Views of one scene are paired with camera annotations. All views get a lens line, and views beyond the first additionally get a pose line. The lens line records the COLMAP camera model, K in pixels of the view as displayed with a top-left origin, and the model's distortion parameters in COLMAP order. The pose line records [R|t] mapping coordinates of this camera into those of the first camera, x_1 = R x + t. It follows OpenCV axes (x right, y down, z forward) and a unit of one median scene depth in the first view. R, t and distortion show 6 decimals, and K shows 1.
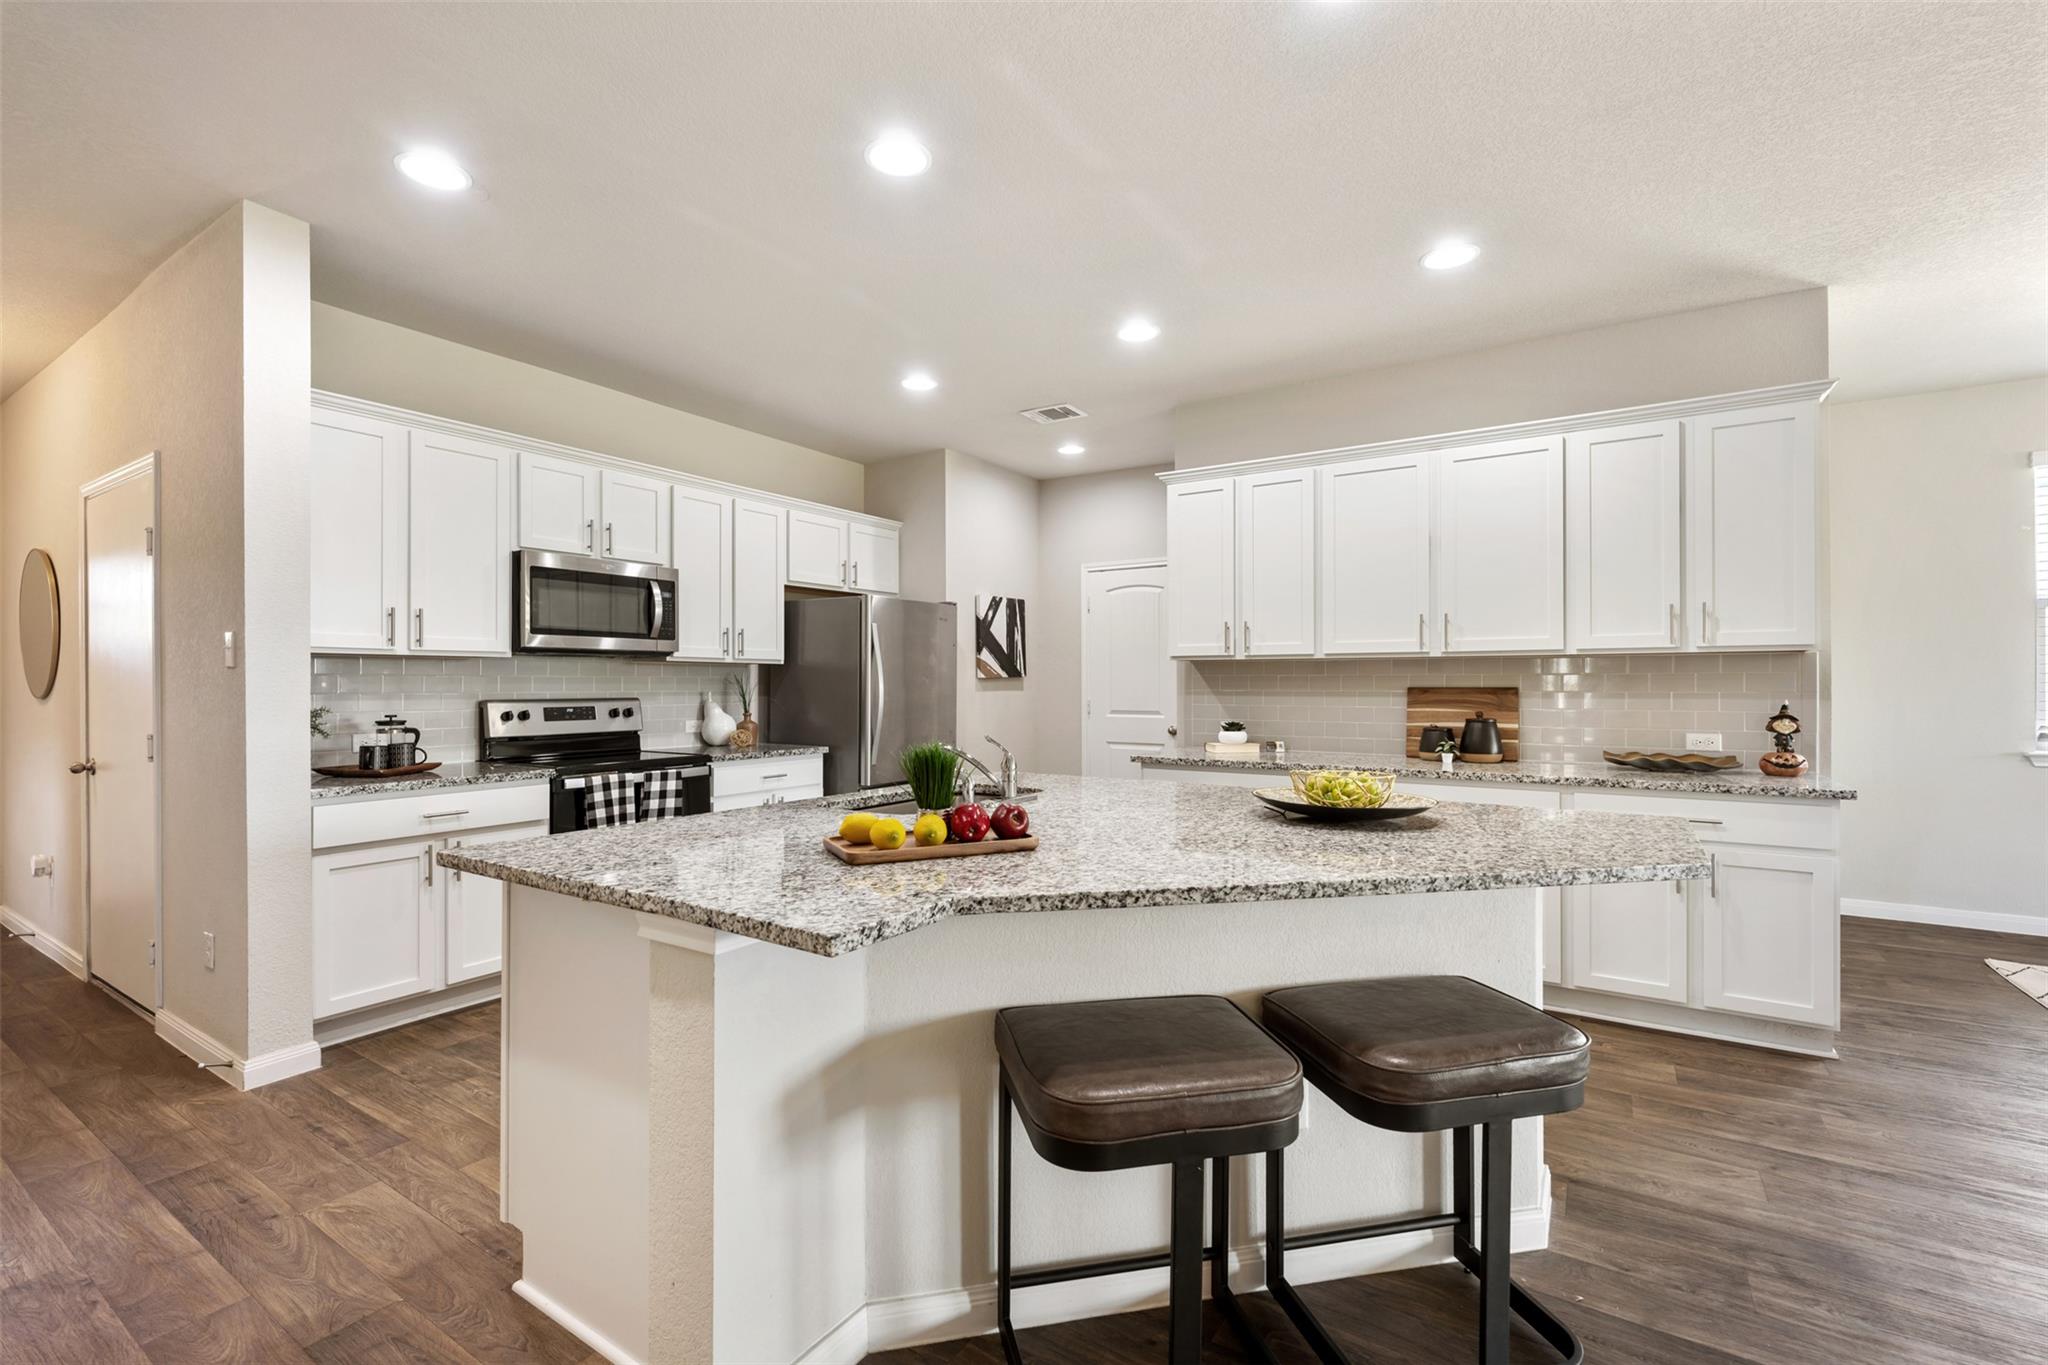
lens RADIAL K [[867.7, 0, 1025.3], [0, 867.7, 682.2], [0, 0, 1]] dist [0.000482, -0.000858]
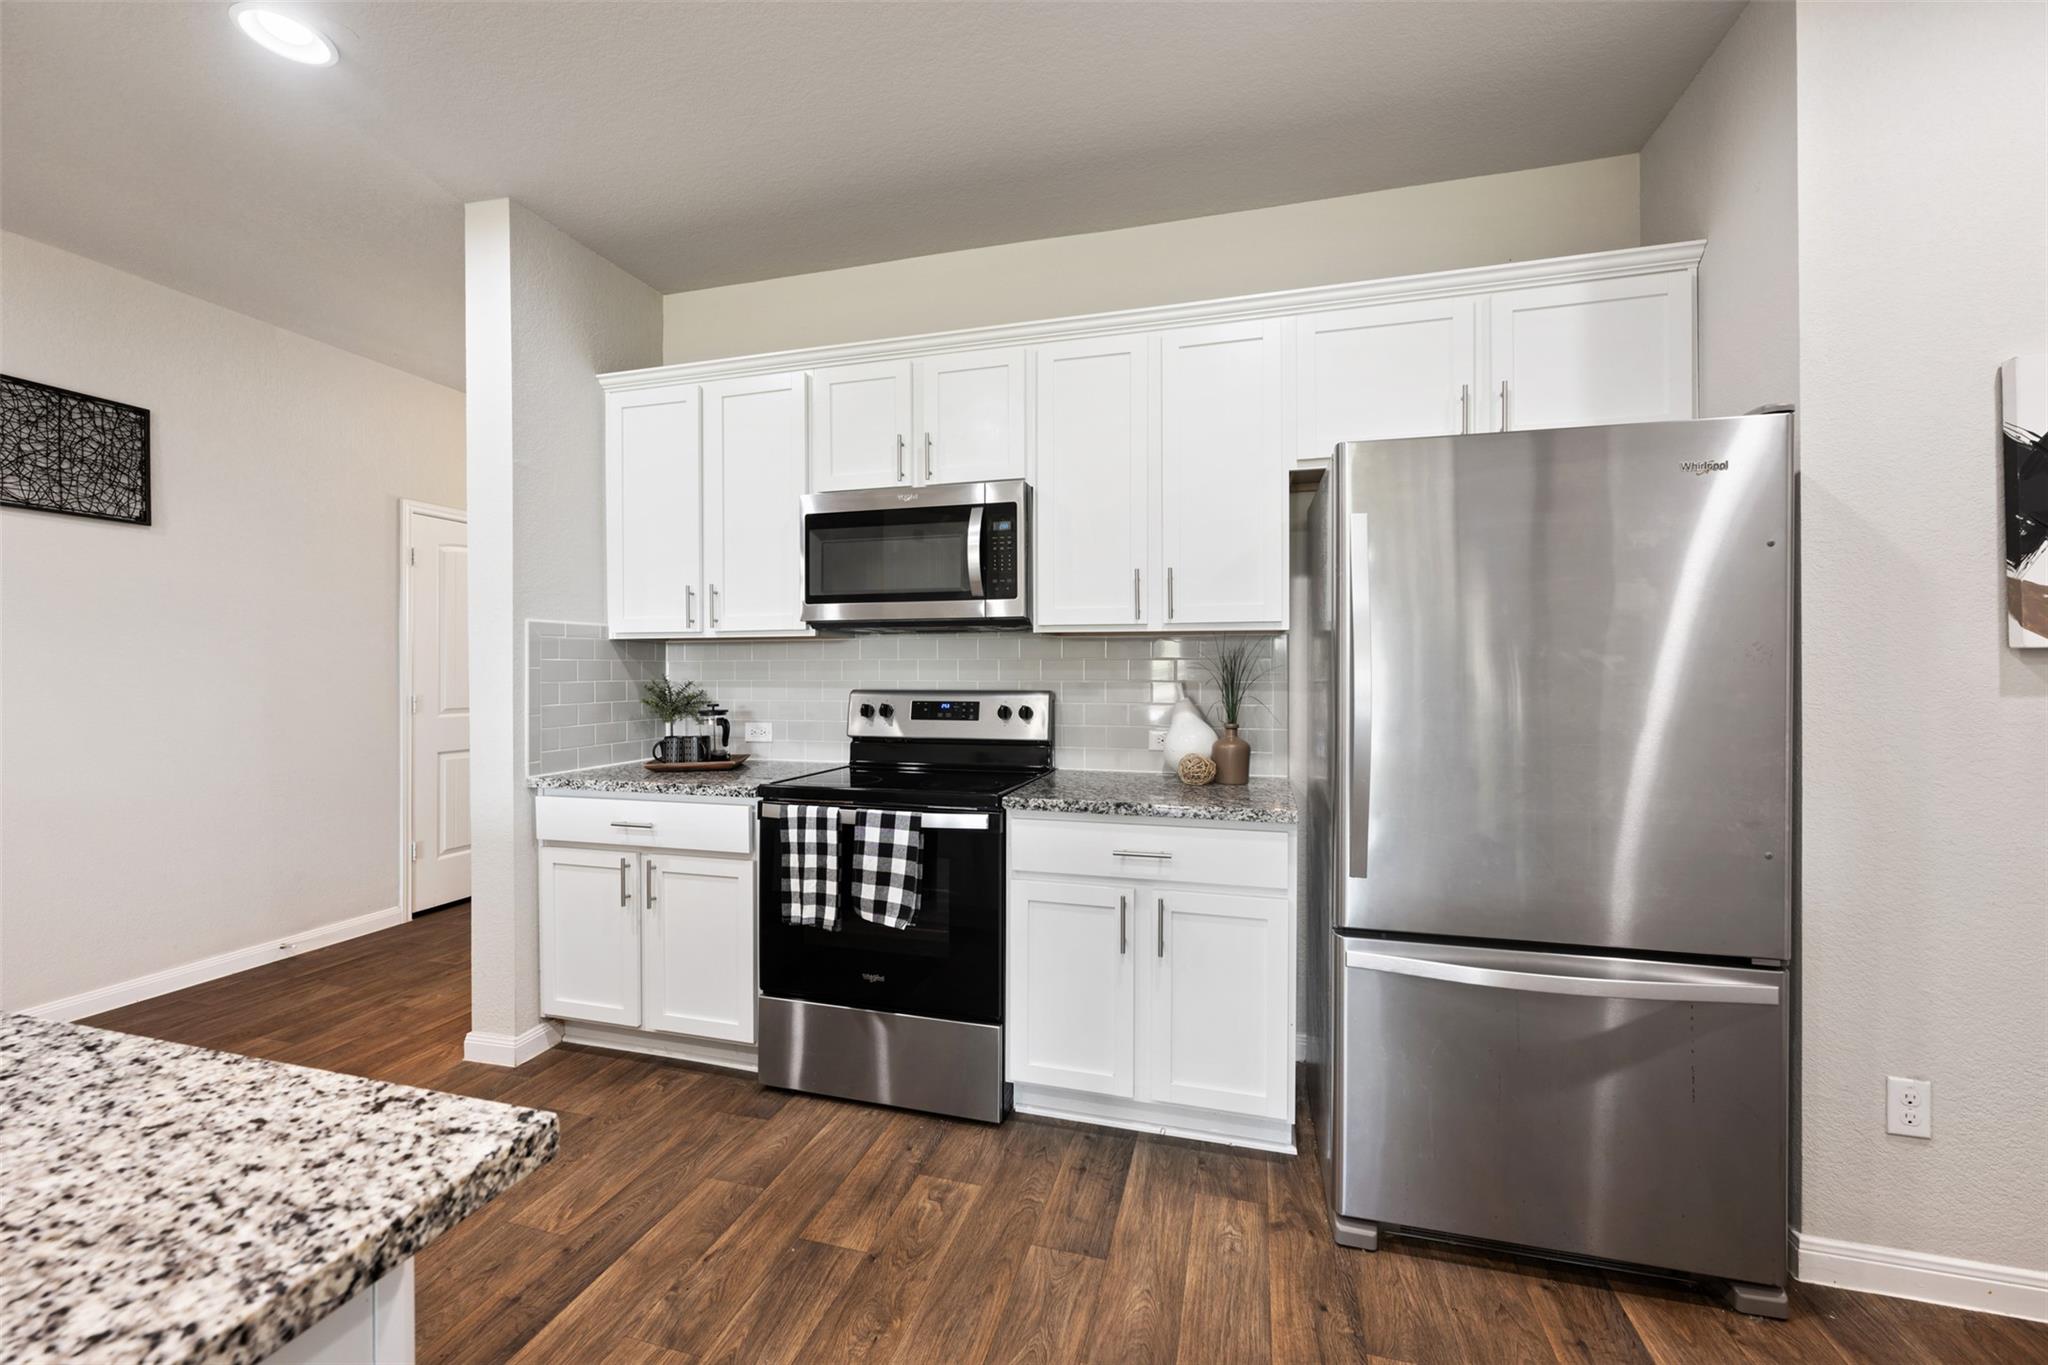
lens RADIAL K [[830.6, 0, 1022.3], [0, 830.6, 668.5], [0, 0, 1]] dist [-0.003409, 0.000380]
pose [[0.292081, -0.001502, -0.956393, 0.169987], [0.002234, 0.999997, -0.000888, 0.001798], [0.956391, -0.001877, 0.292083, 0.911379]]
